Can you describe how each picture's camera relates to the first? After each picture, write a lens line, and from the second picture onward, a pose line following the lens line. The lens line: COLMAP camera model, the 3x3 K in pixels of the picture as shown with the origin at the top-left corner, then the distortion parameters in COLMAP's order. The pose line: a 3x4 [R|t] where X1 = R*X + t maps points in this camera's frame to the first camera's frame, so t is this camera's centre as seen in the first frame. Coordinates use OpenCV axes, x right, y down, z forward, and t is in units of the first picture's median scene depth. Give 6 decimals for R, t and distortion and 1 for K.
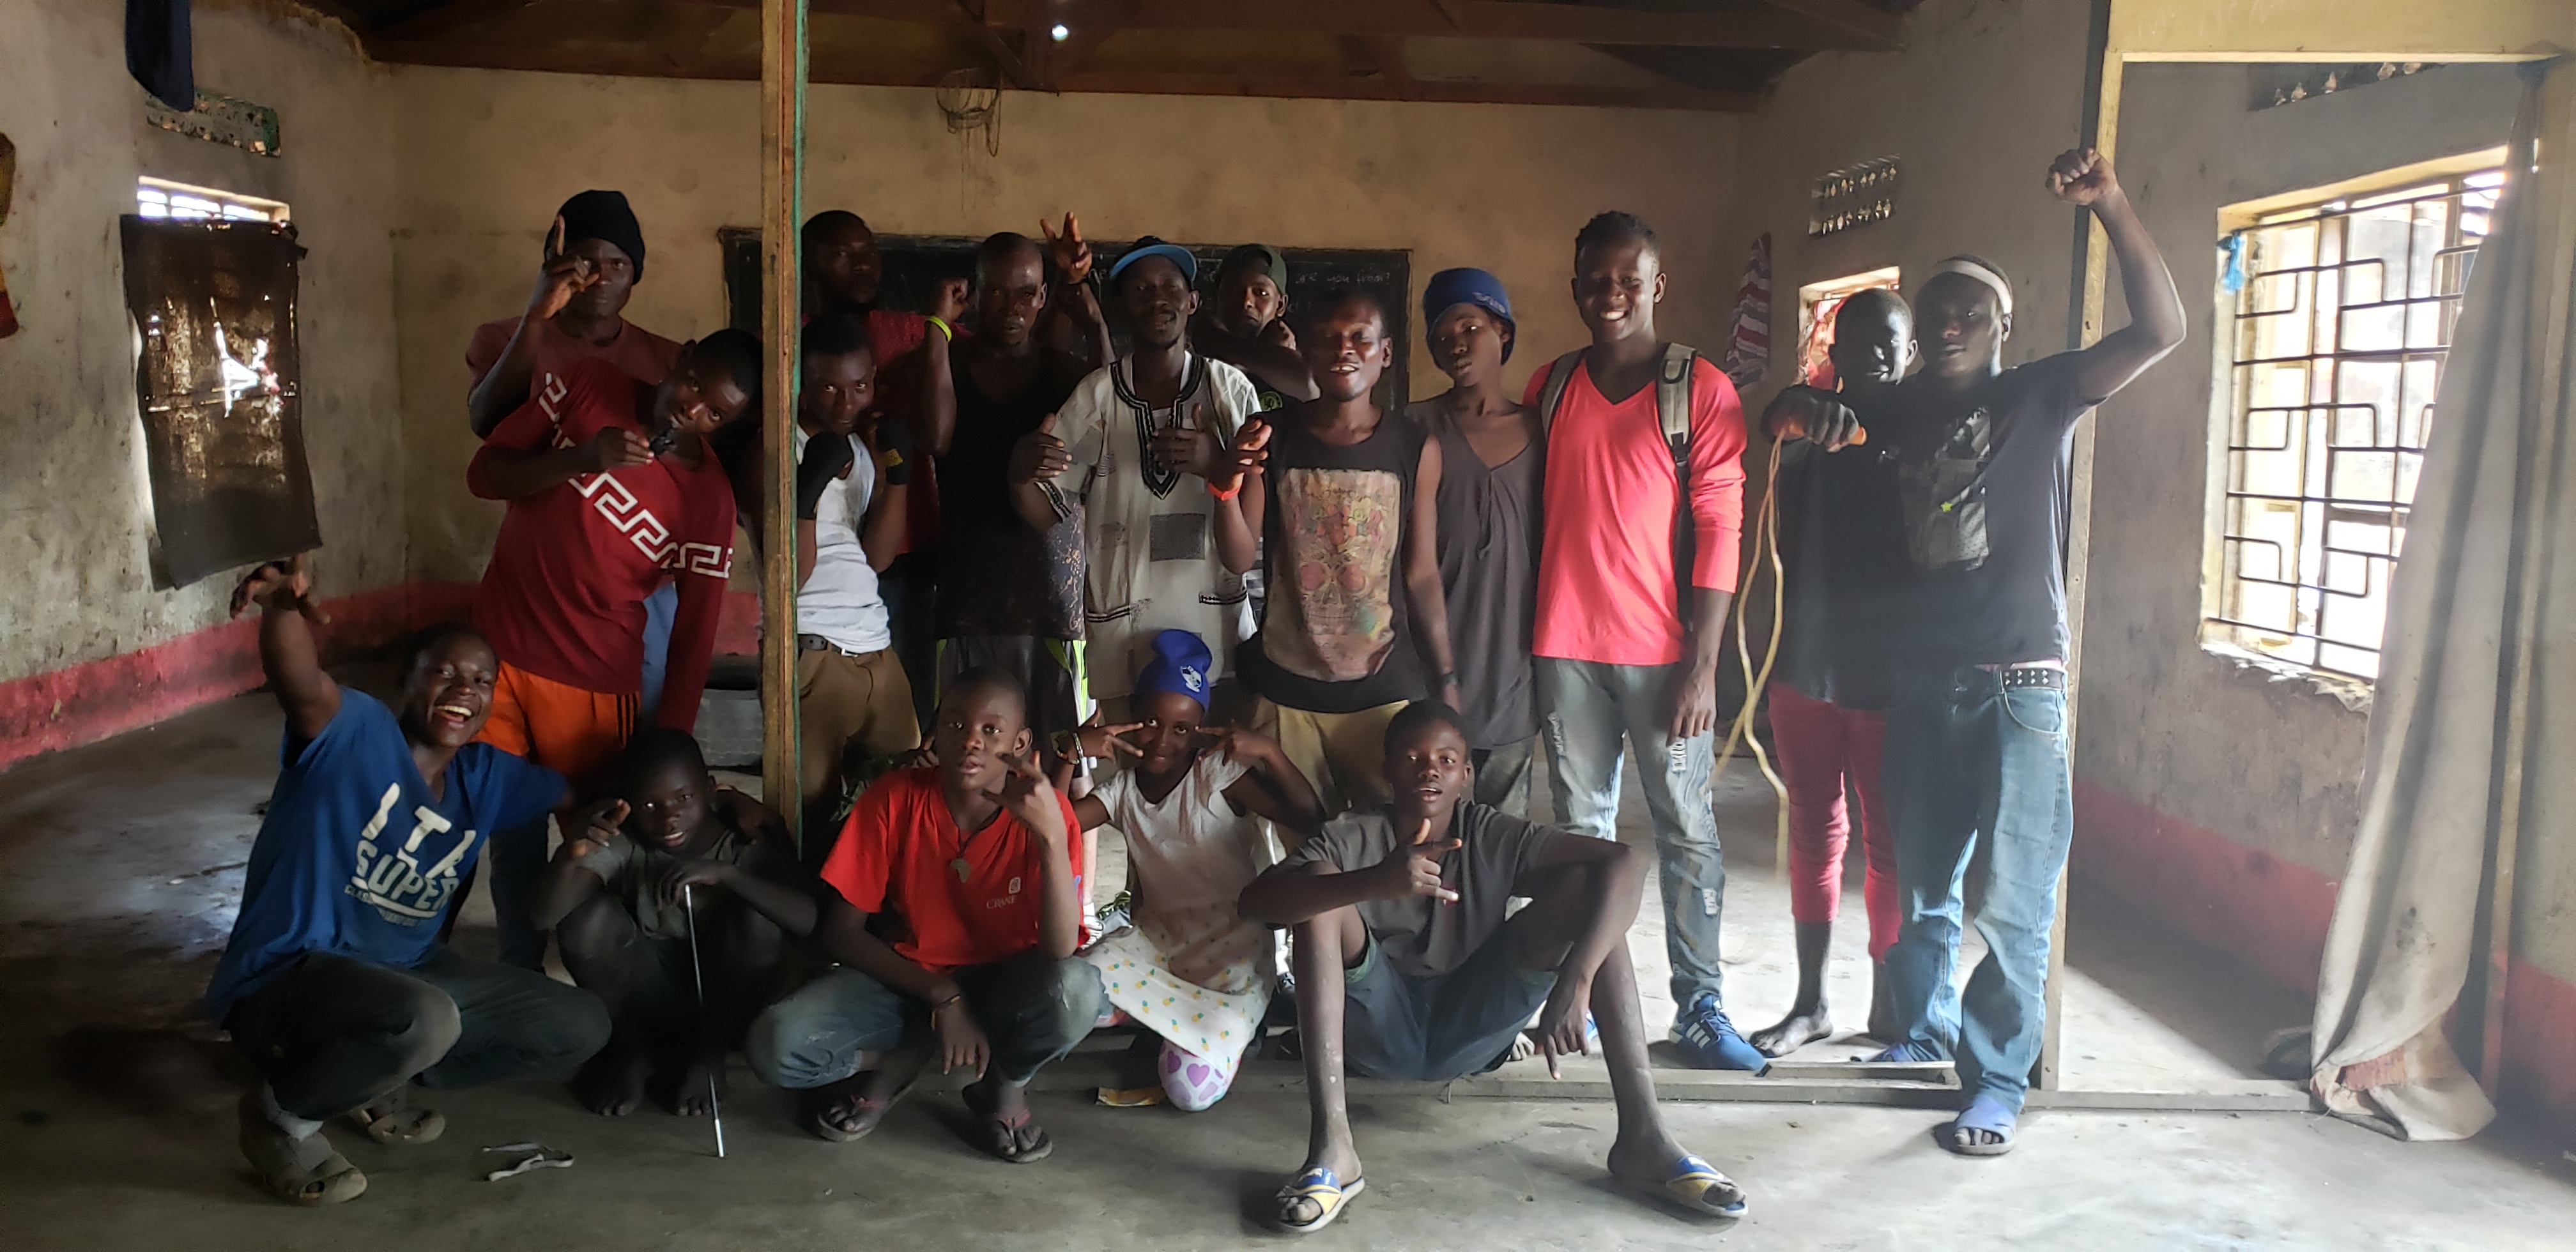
lens RADIAL K [[2045.3, 0, 1277.5], [0, 2045.3, 609.0], [0, 0, 1]] dist [0.011441, 0.006333]
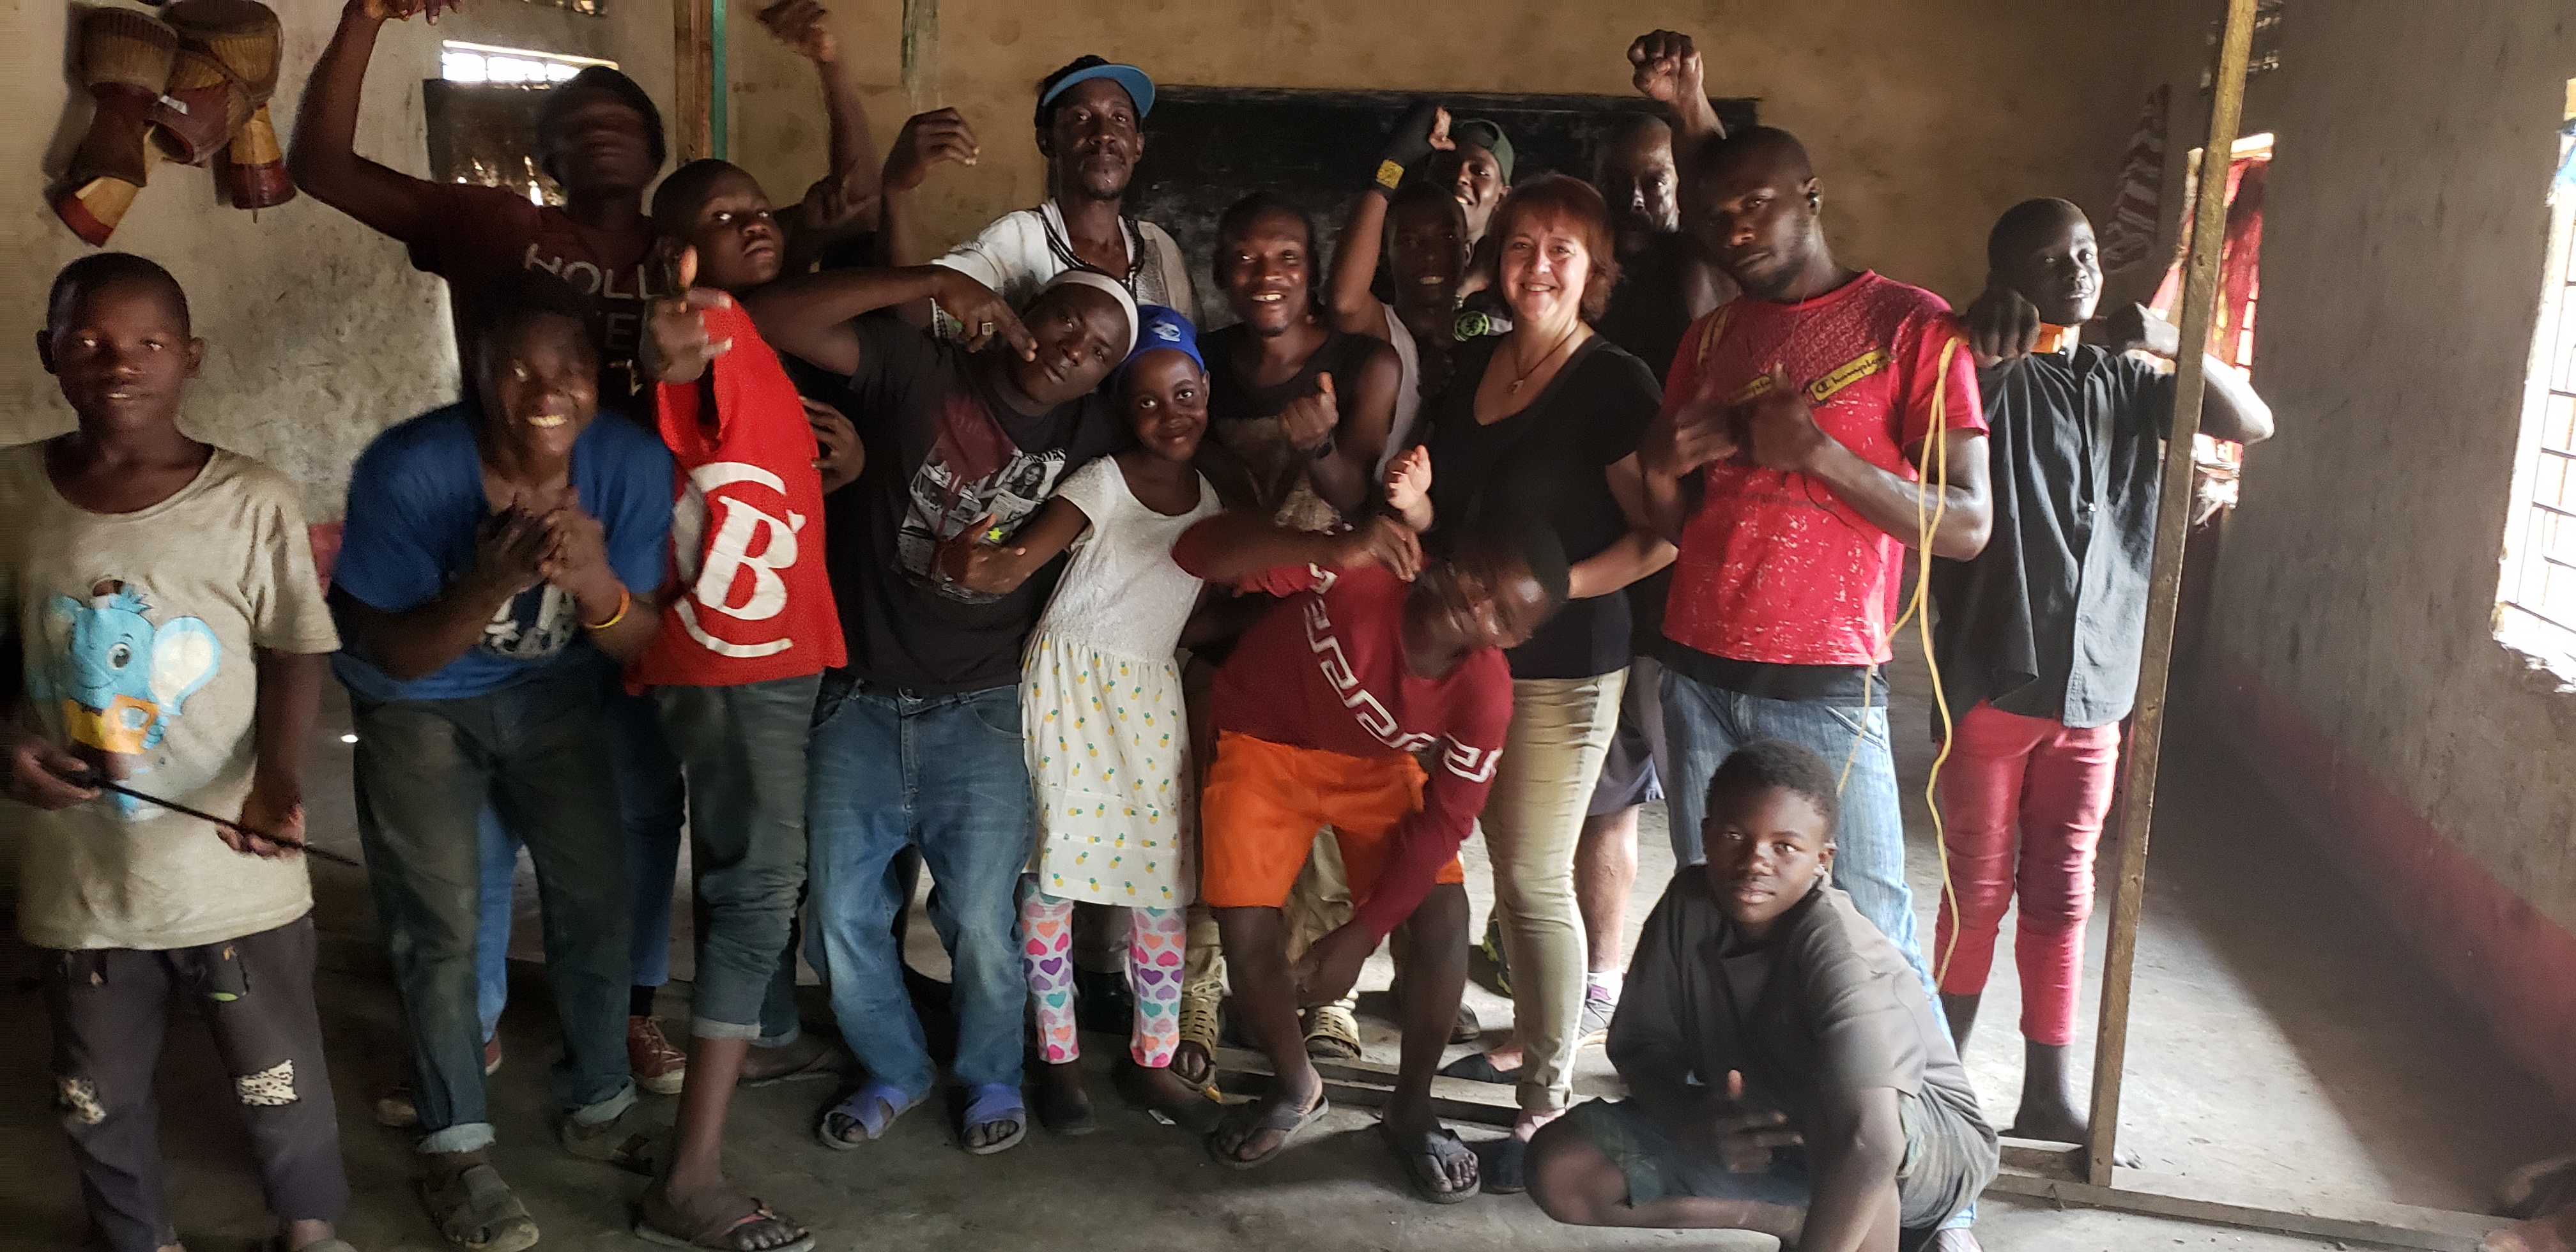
lens RADIAL K [[2045.3, 0, 1306.2], [0, 2045.3, 646.3], [0, 0, 1]] dist [0.011441, 0.006333]
pose [[0.968644, 0.063021, -0.240328, 0.143900], [-0.038884, 0.993829, 0.103888, -0.032187], [0.245392, -0.091285, 0.965117, 0.079970]]
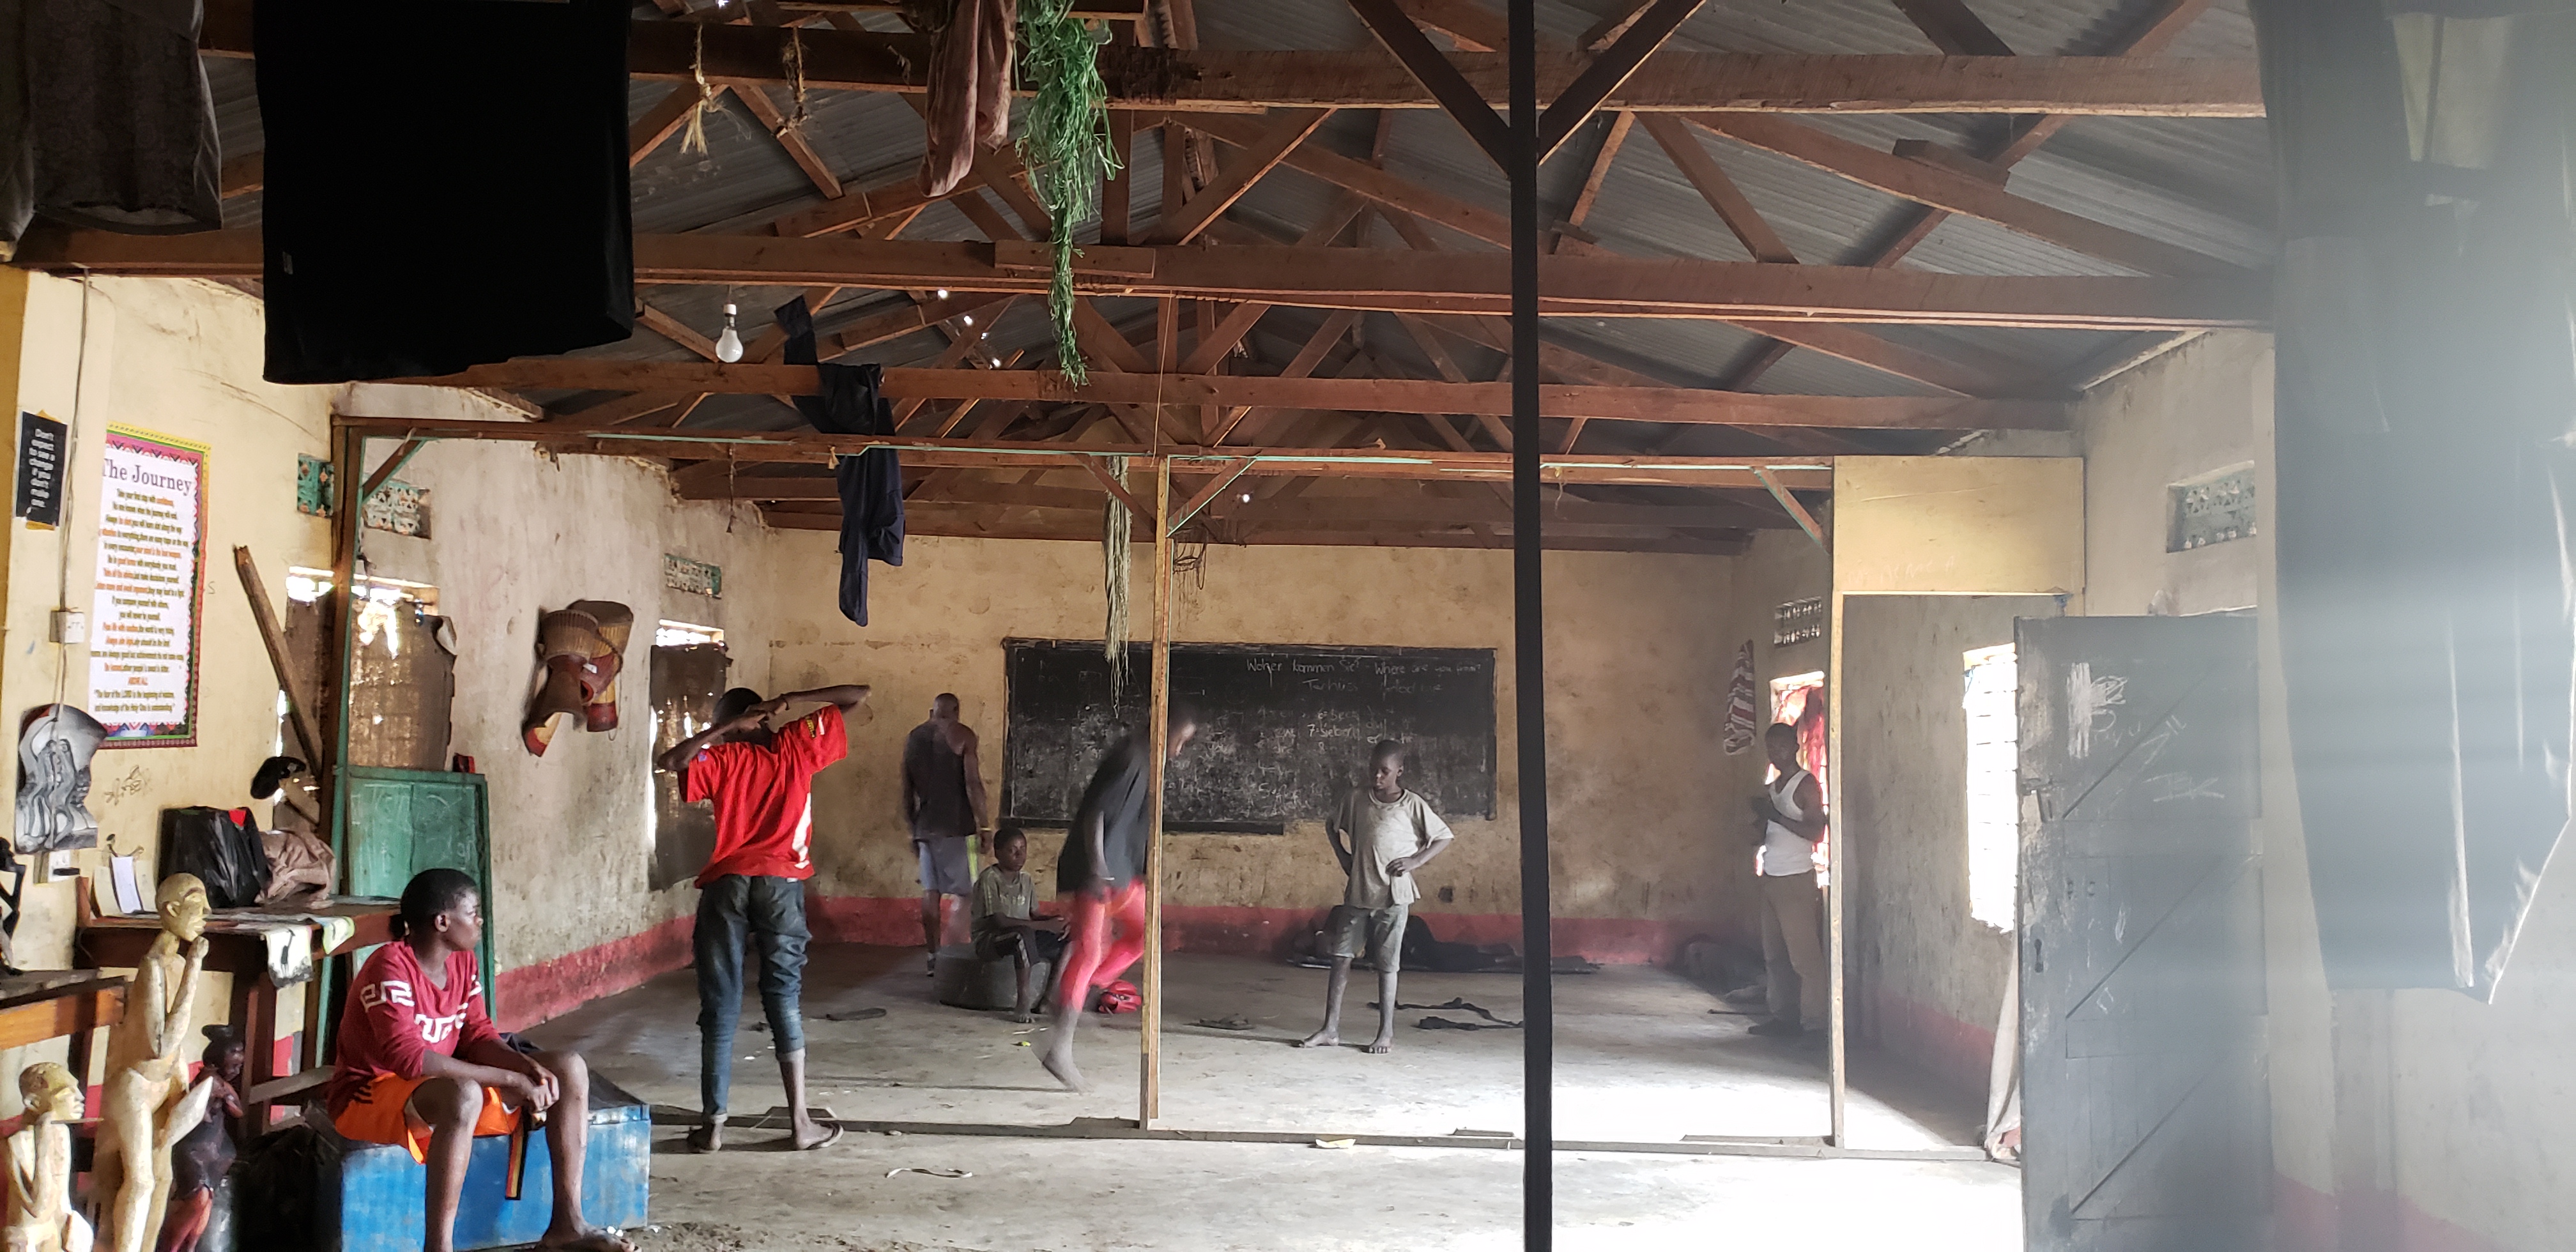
lens RADIAL K [[2045.3, 0, 1295.0], [0, 2045.3, 600.8], [0, 0, 1]] dist [0.011441, 0.006333]
pose [[0.999036, -0.006604, -0.043397, -0.014080], [-0.000963, 0.985083, -0.172078, 0.039829], [0.043886, 0.171954, 0.984127, -0.508428]]
